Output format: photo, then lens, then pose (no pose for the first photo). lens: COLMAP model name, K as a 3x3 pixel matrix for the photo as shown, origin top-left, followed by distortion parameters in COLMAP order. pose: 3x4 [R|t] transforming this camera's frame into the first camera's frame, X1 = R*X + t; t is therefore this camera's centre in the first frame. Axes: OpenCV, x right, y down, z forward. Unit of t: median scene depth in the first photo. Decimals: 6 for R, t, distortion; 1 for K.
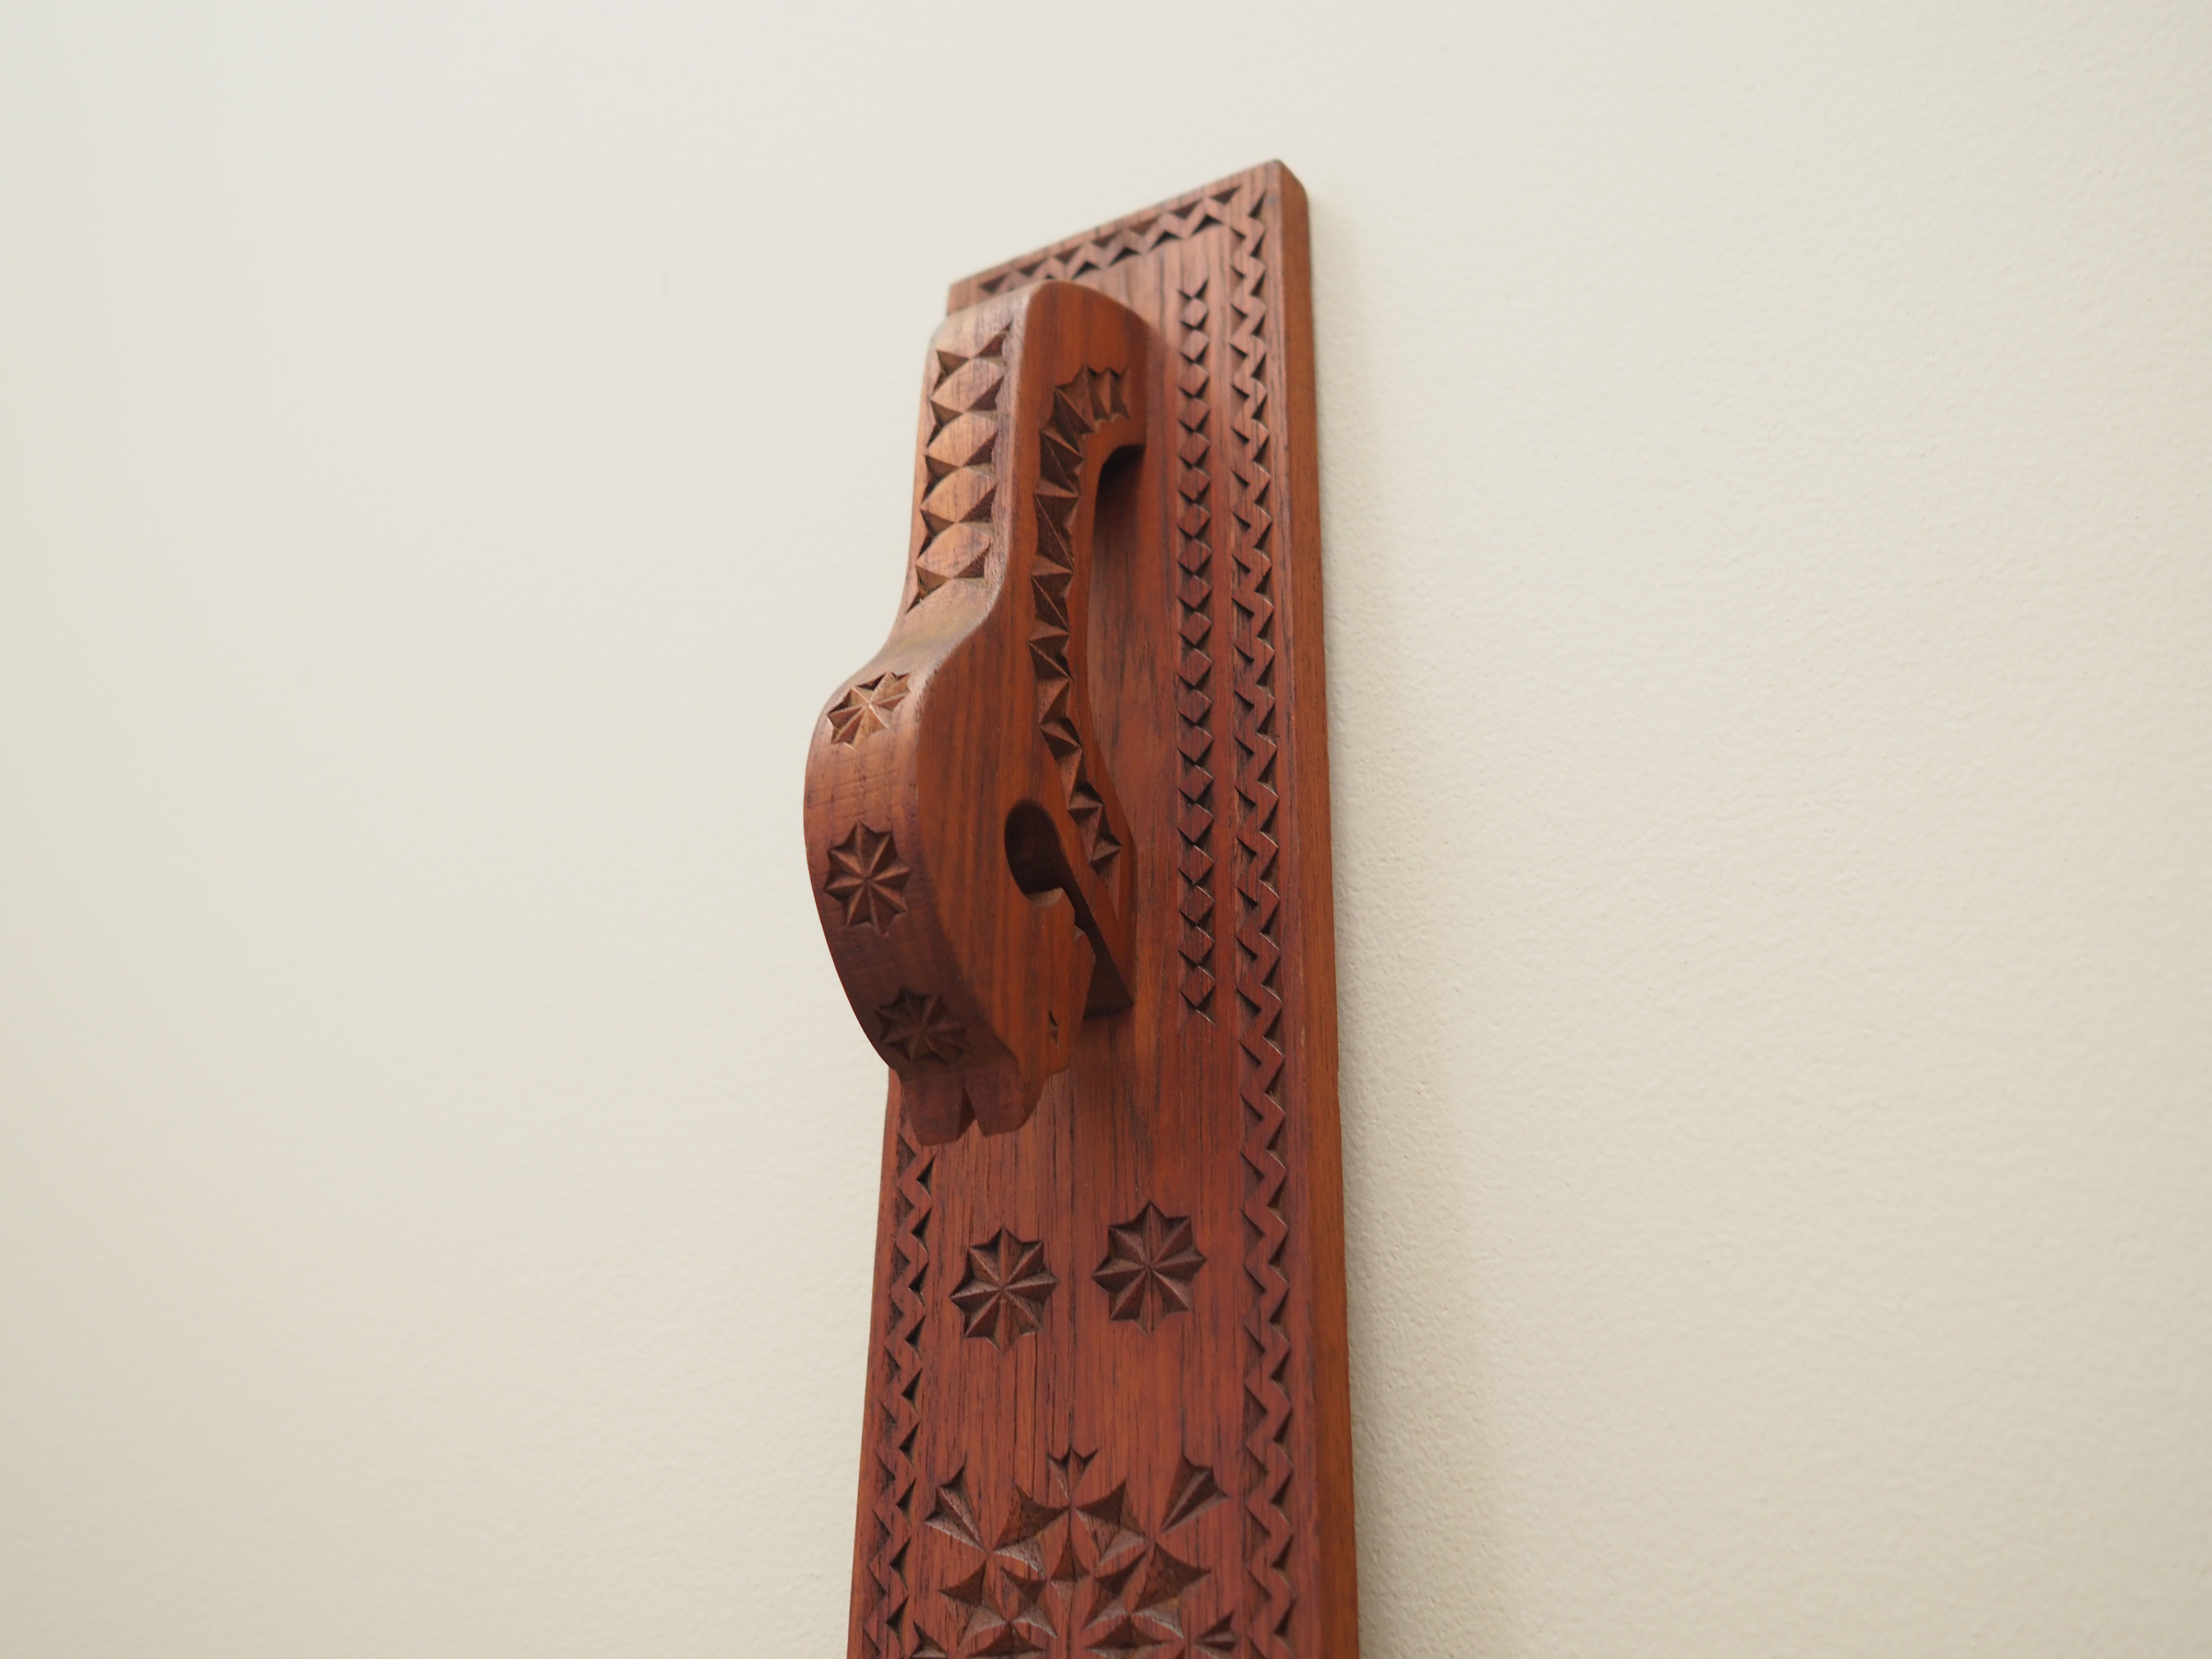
lens RADIAL K [[2447.3, 0, 1122.6], [0, 2447.3, 734.5], [0, 0, 1]] dist [-0.036362, 0.000000]
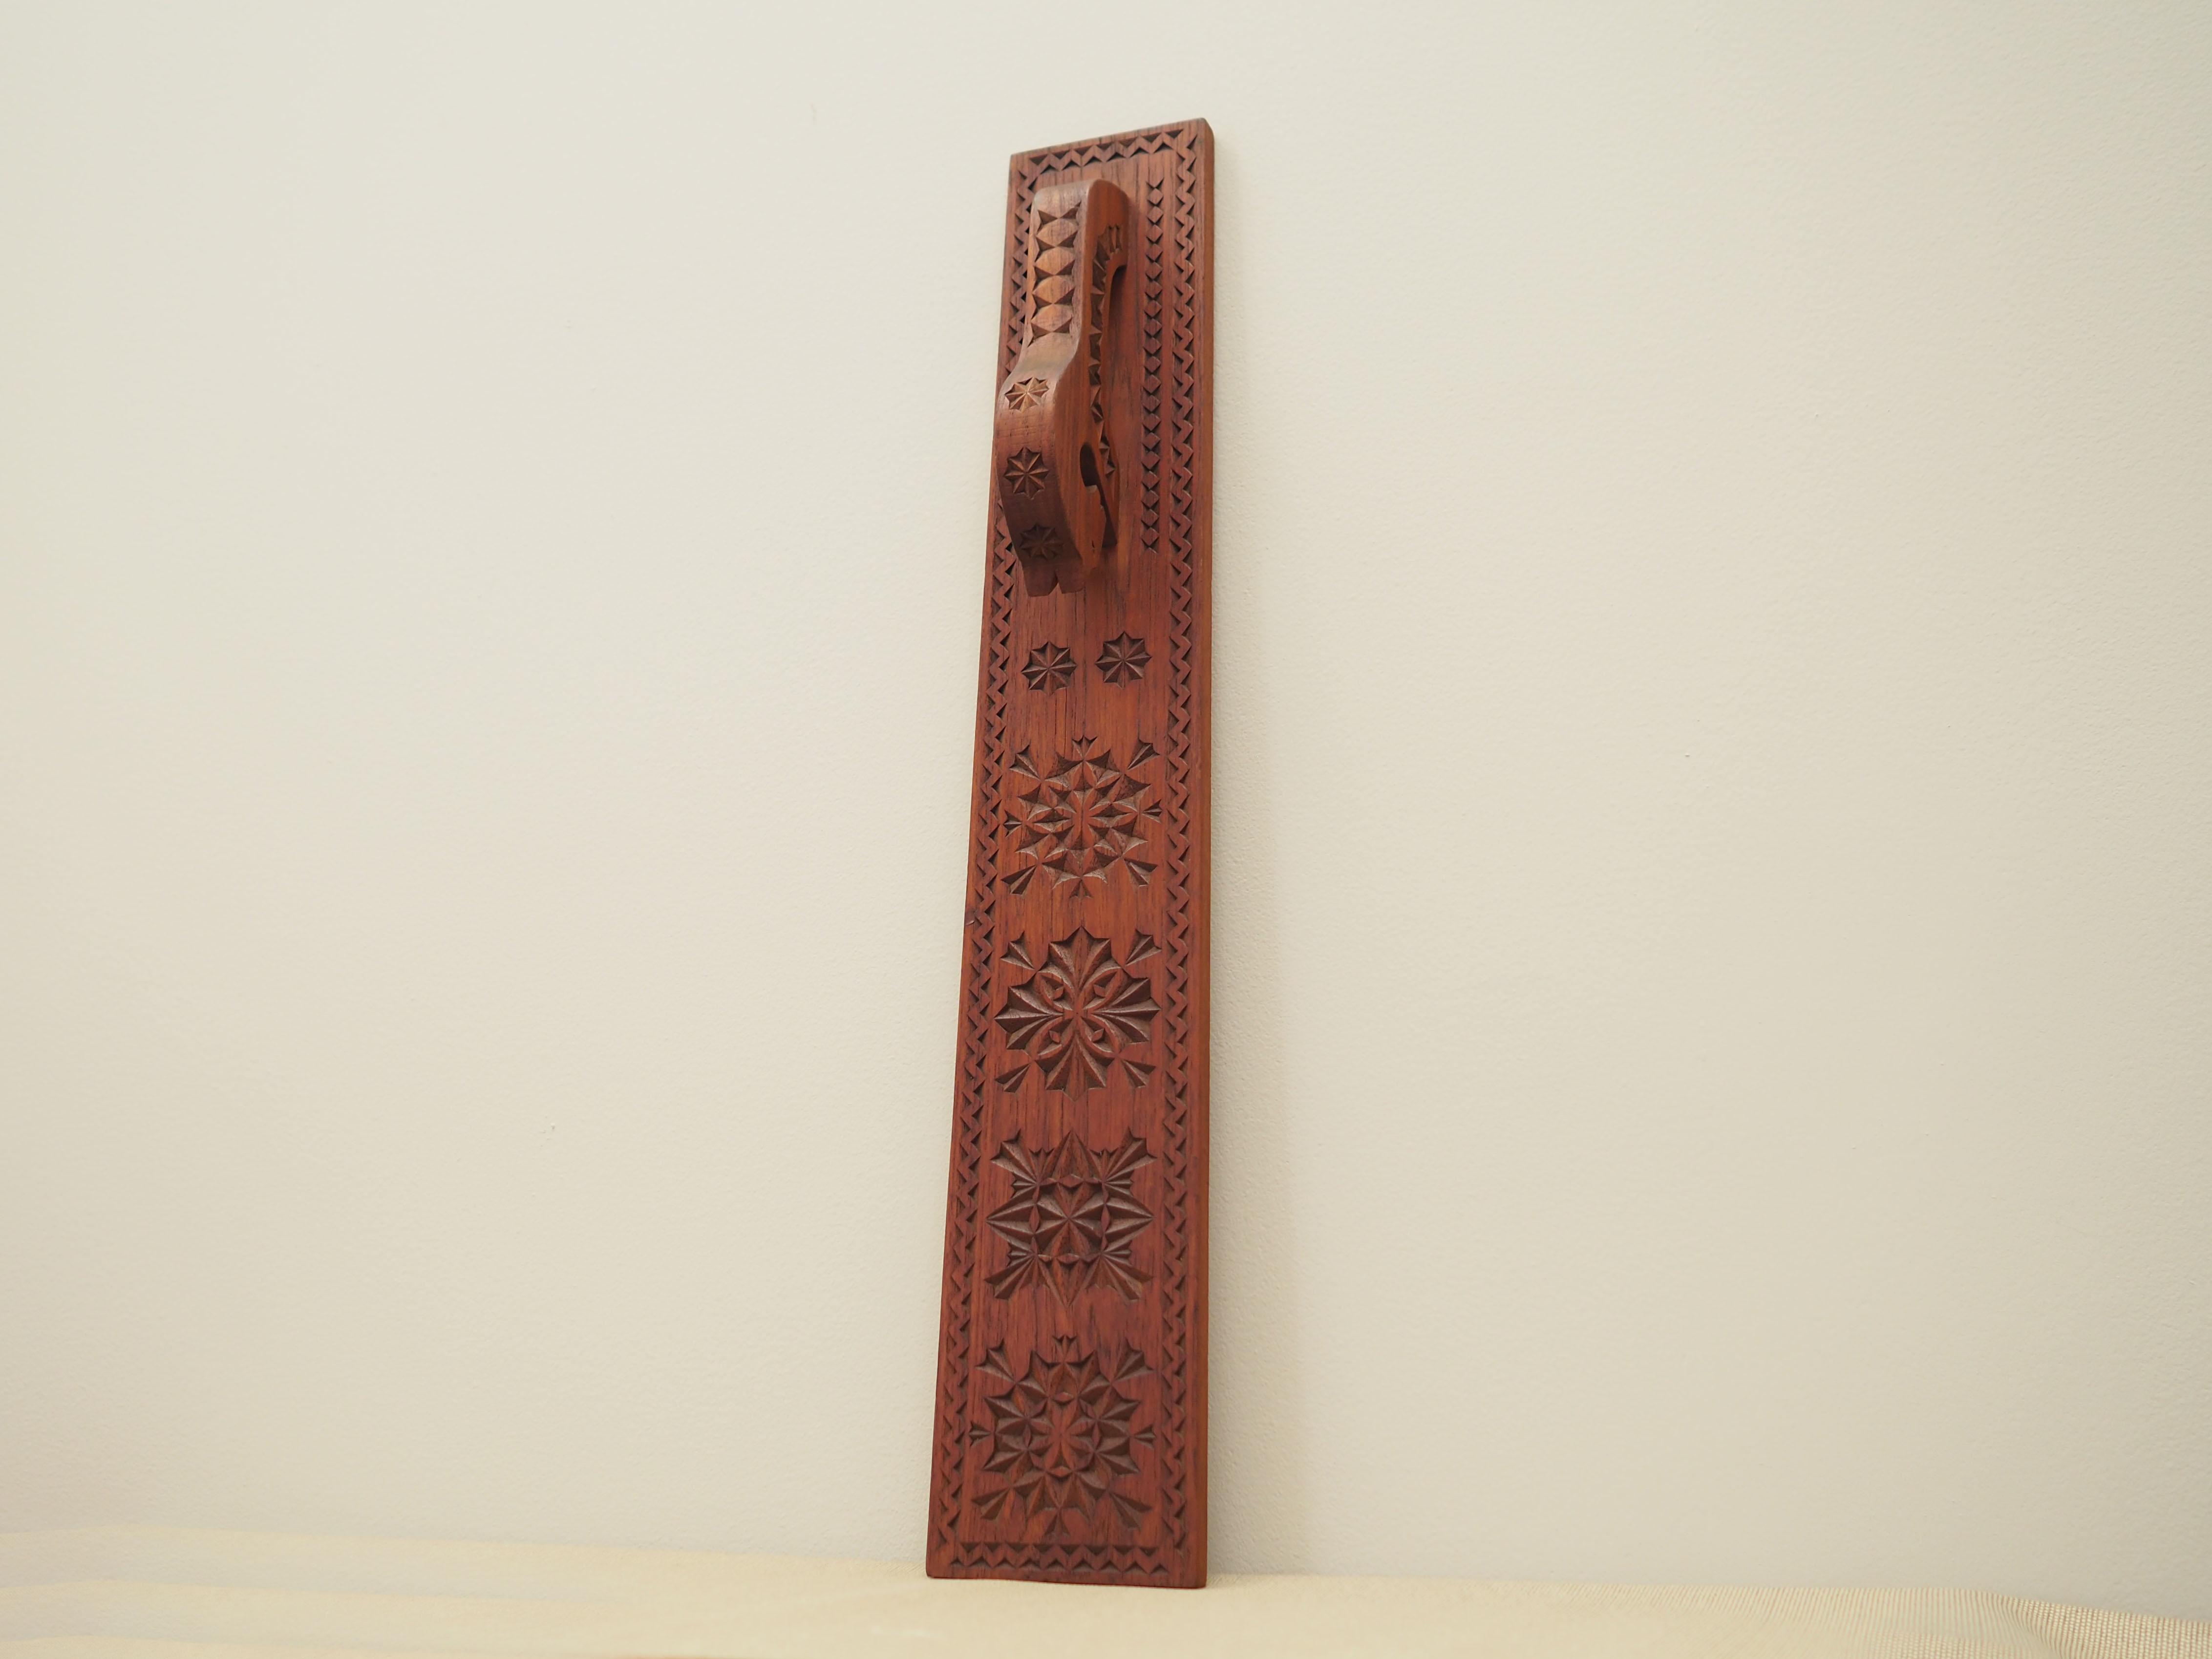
lens RADIAL K [[2447.3, 0, 1003.3], [0, 2447.3, 924.8], [0, 0, 1]] dist [-0.036362, 0.000000]
pose [[0.985315, 0.060376, 0.159713, -0.424855], [-0.094259, 0.972284, 0.213962, -0.013986], [-0.142368, -0.225874, 0.963697, -1.152145]]
